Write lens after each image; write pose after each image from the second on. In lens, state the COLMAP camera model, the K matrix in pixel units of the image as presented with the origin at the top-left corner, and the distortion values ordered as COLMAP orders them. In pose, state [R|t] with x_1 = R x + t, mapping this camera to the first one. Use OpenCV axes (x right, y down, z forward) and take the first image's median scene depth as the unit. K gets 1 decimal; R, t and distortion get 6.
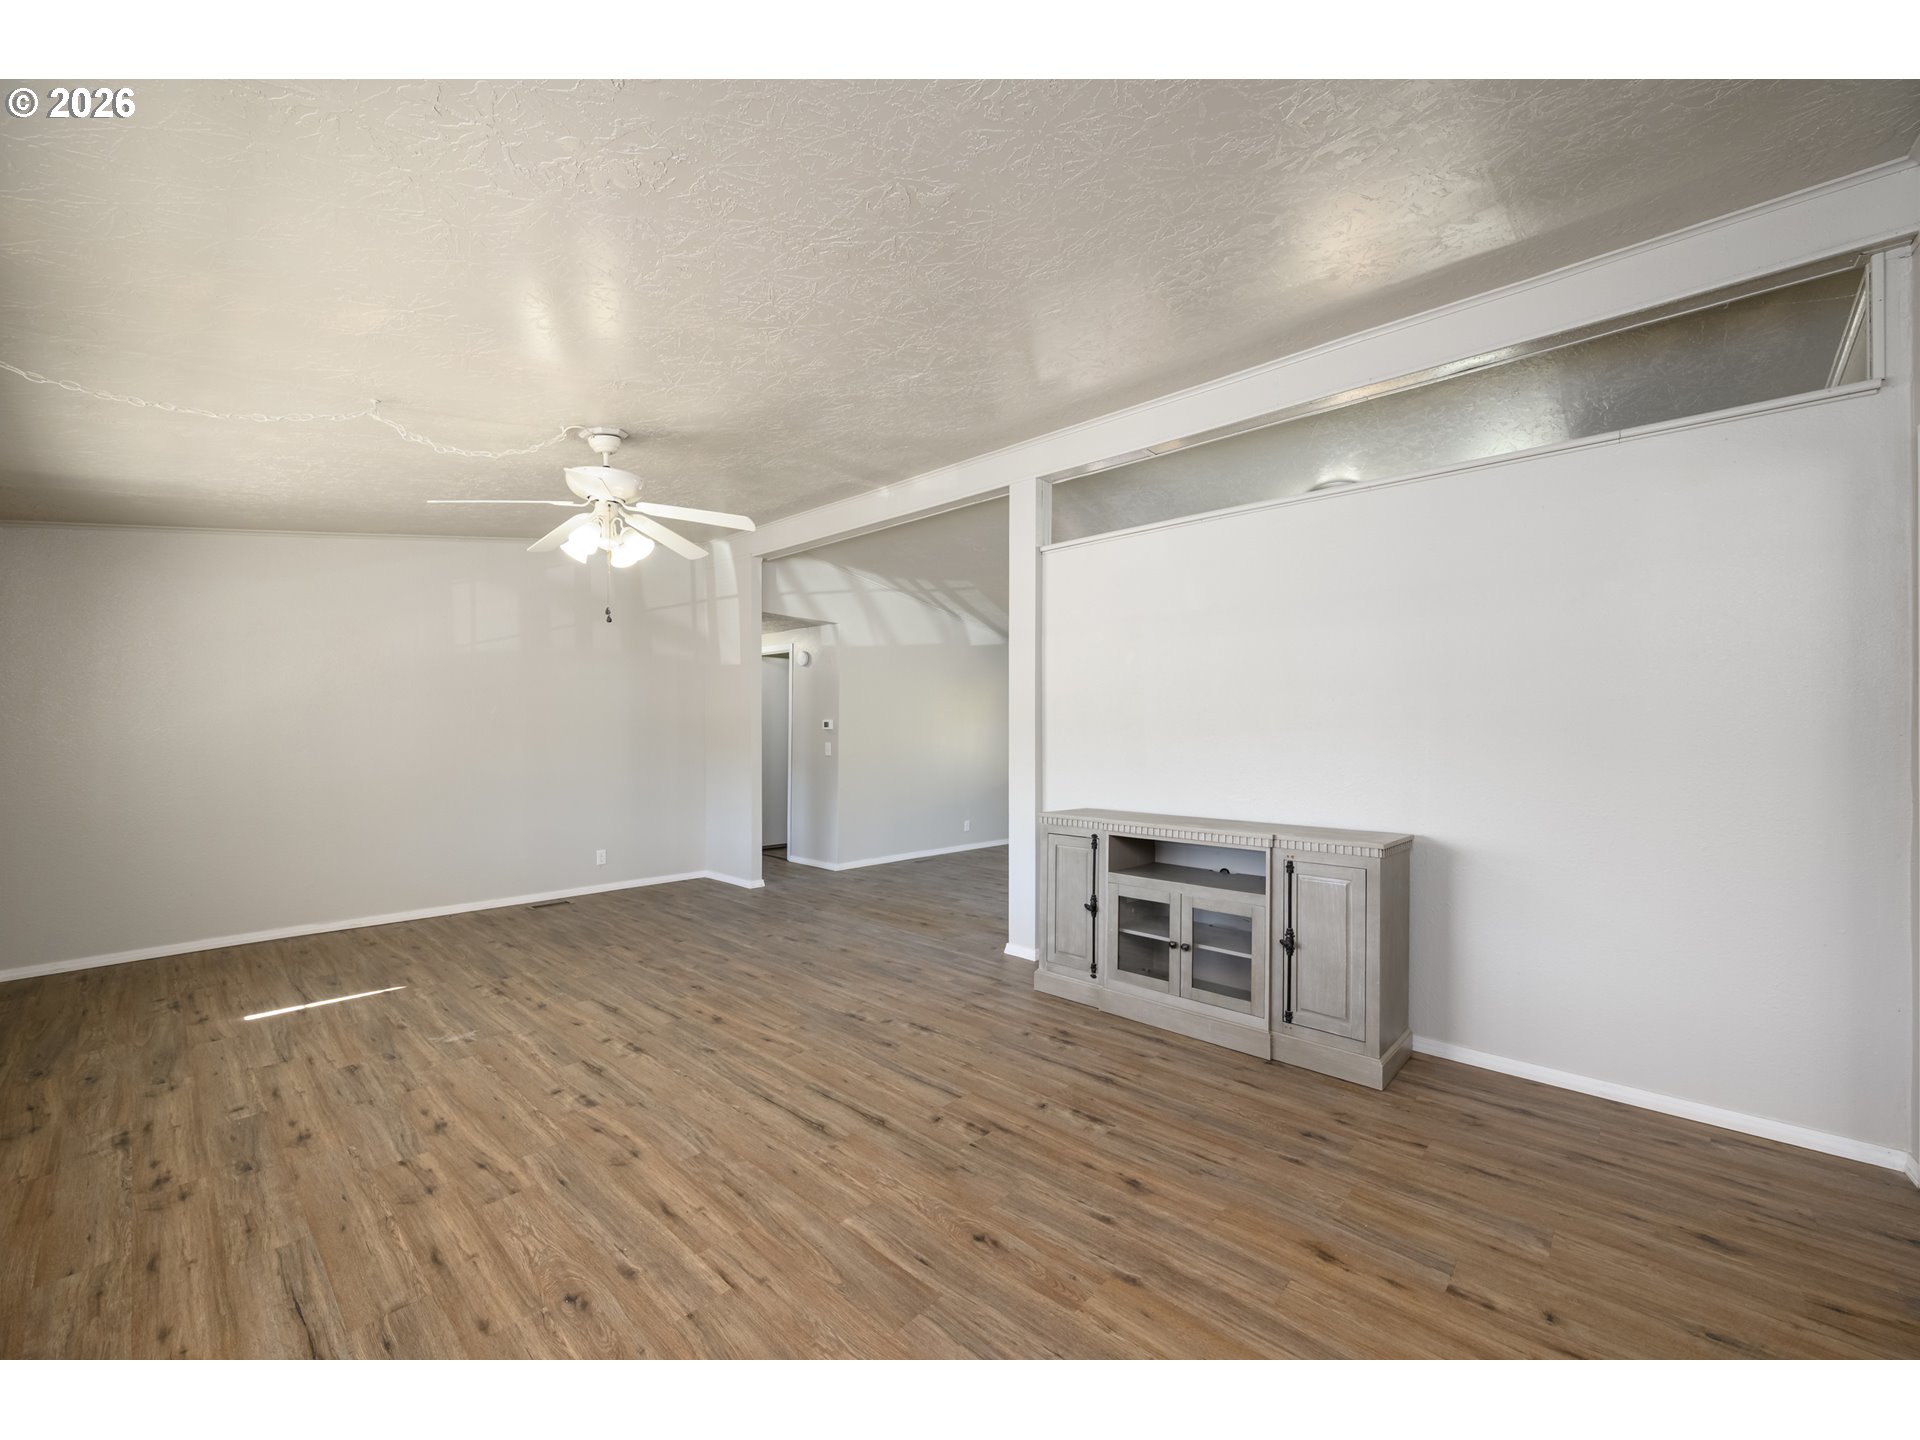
lens RADIAL K [[760.3, 0, 958.1], [0, 760.3, 728.0], [0, 0, 1]] dist [-0.001759, 0.000073]
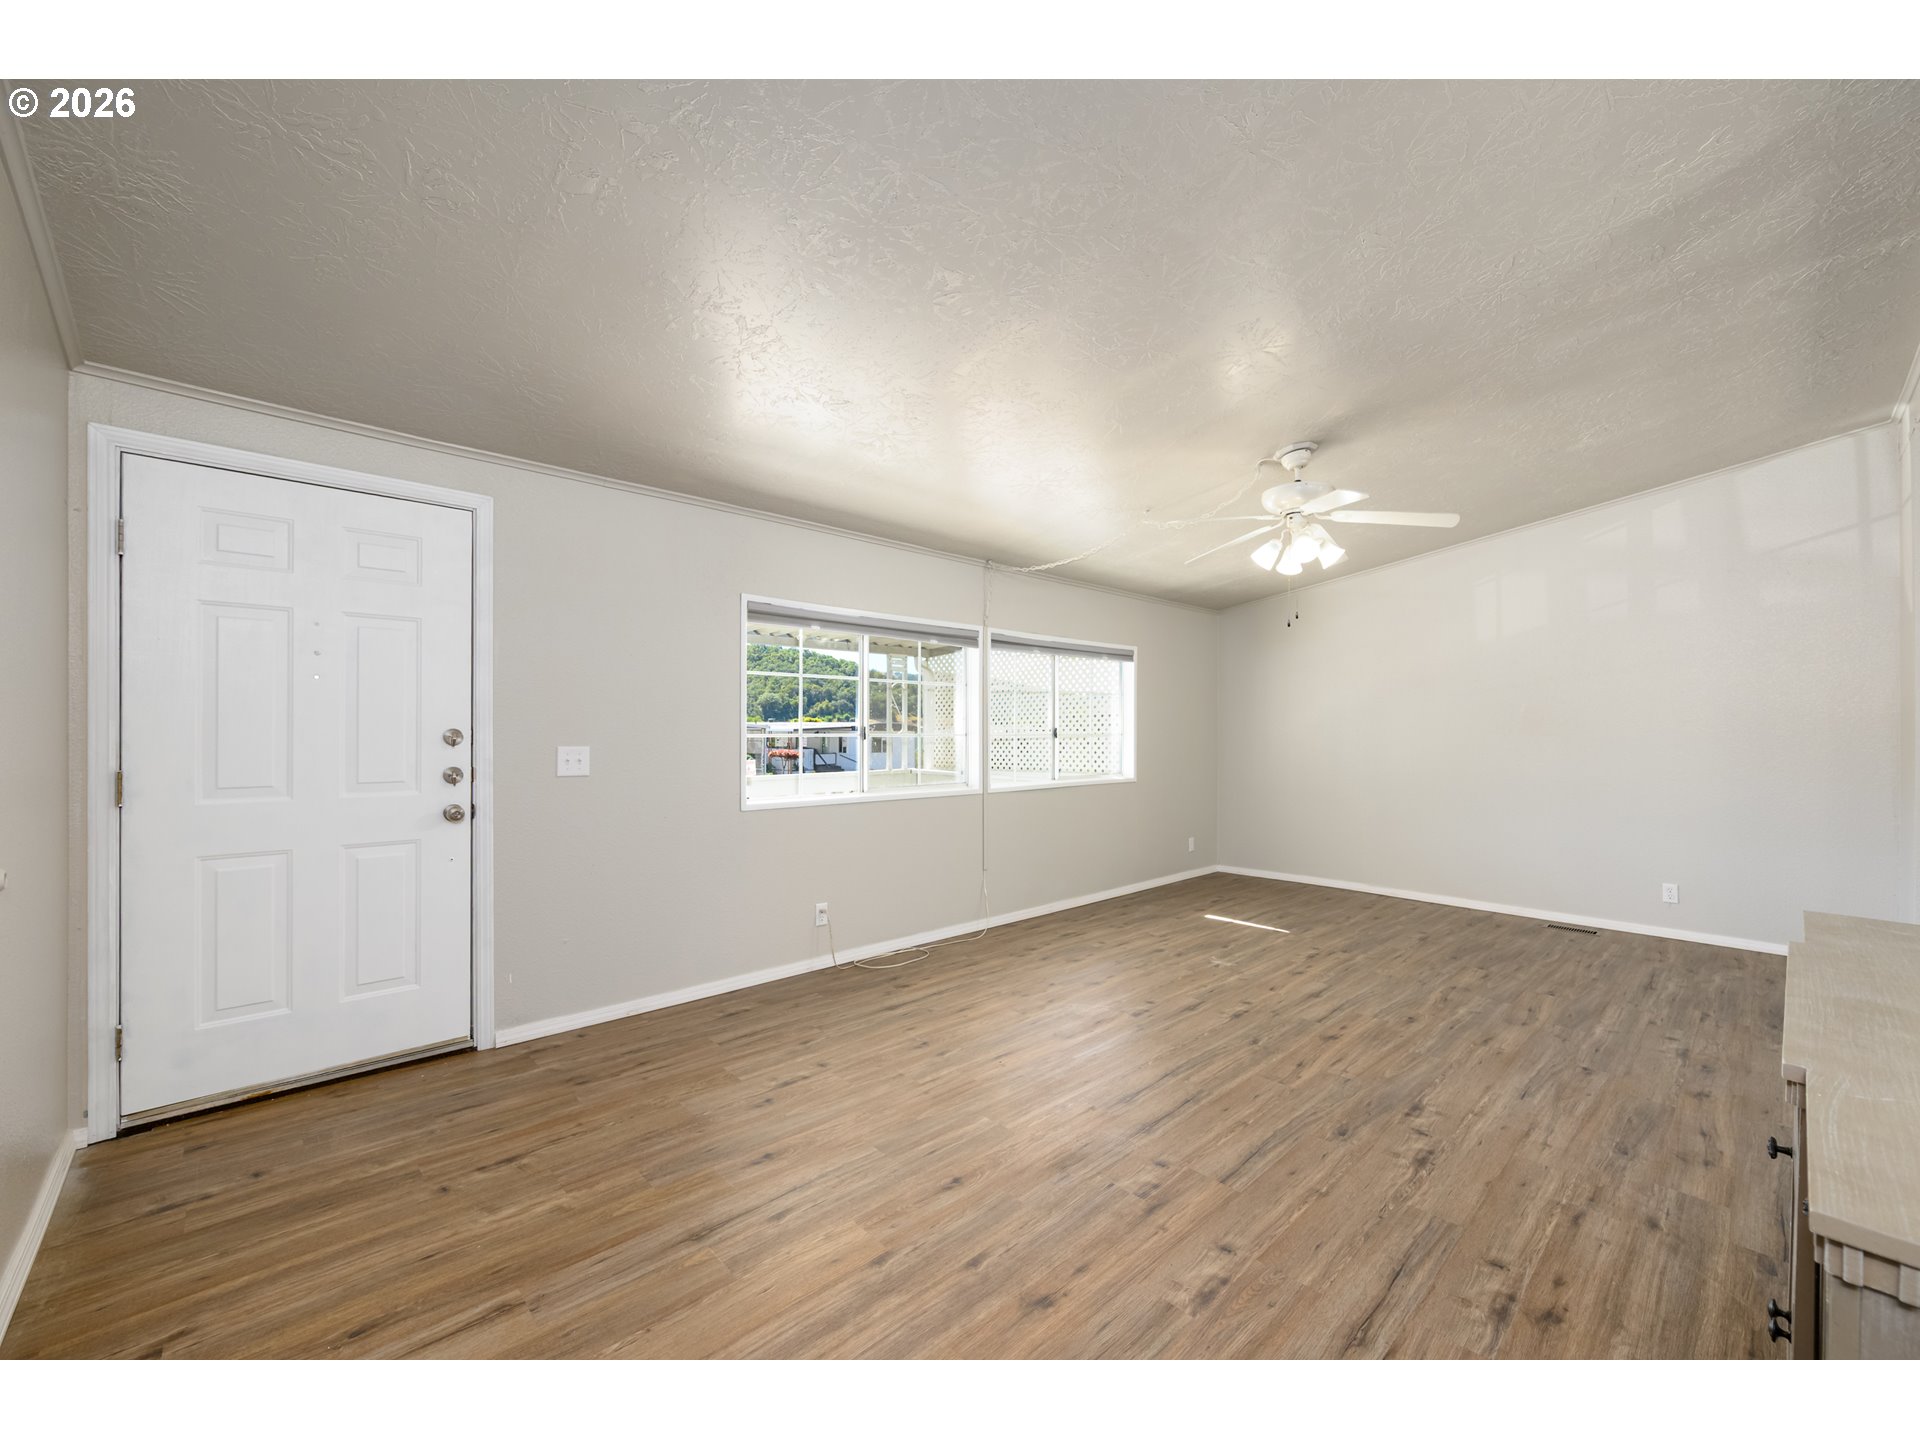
lens RADIAL K [[760.3, 0, 958.1], [0, 760.3, 728.0], [0, 0, 1]] dist [-0.001759, 0.000073]
pose [[-0.070321, -0.003792, -0.997517, 0.719917], [-0.000066, 0.999993, -0.003797, 0.010915], [0.997524, -0.000201, -0.070321, 0.685931]]
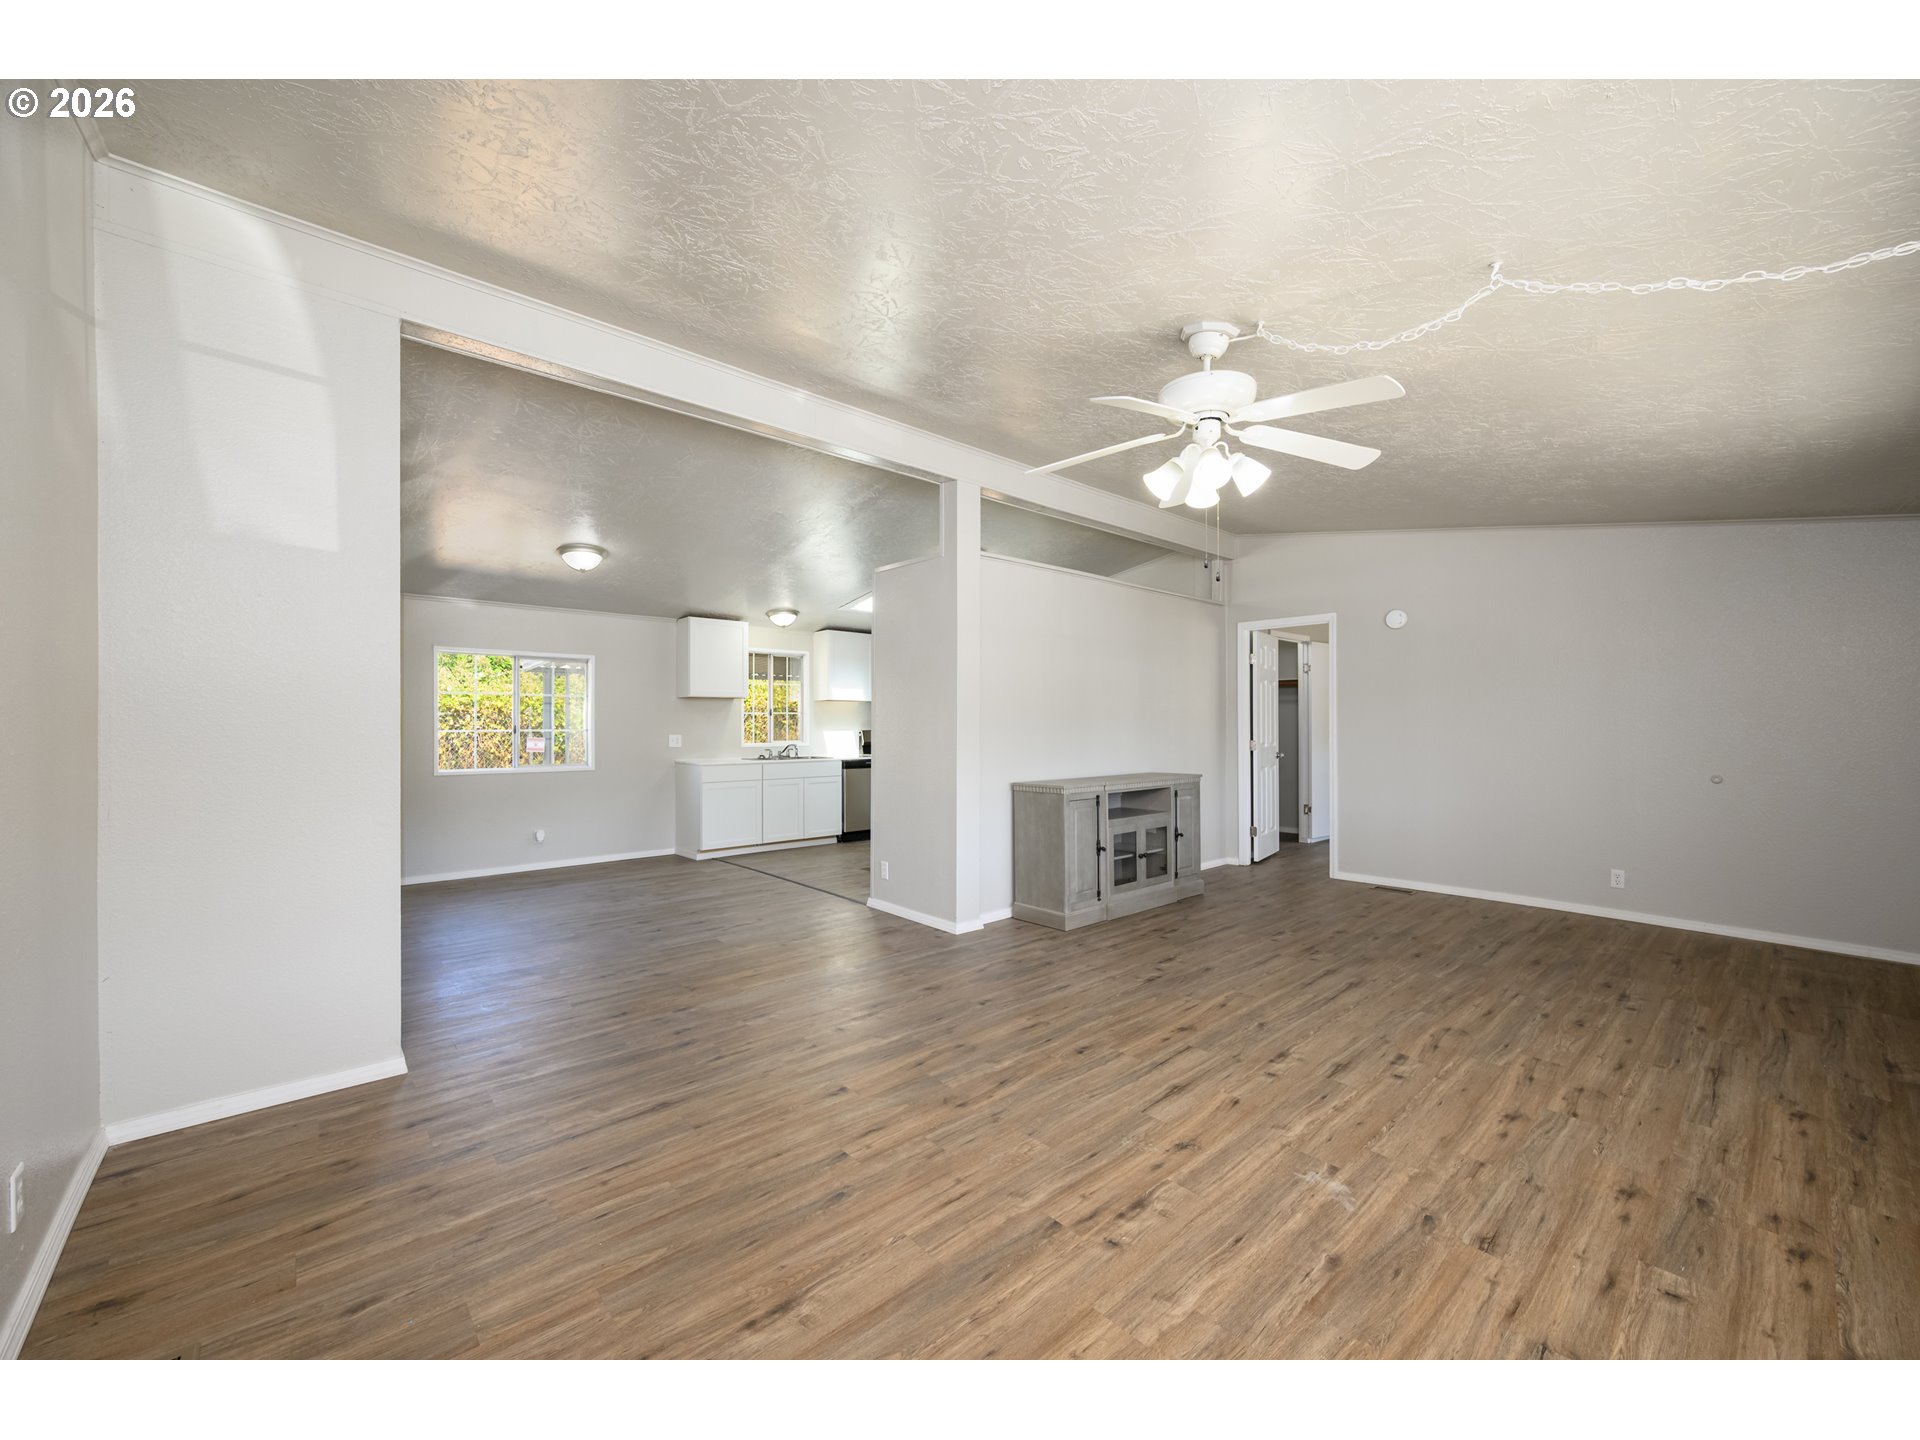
lens RADIAL K [[779.5, 0, 941.1], [0, 779.5, 717.7], [0, 0, 1]] dist [-0.002872, 0.000257]
pose [[0.090374, 0.004438, 0.995898, -1.450721], [-0.007323, 0.999966, -0.003792, 0.010719], [-0.995881, -0.006951, 0.090403, 1.361145]]
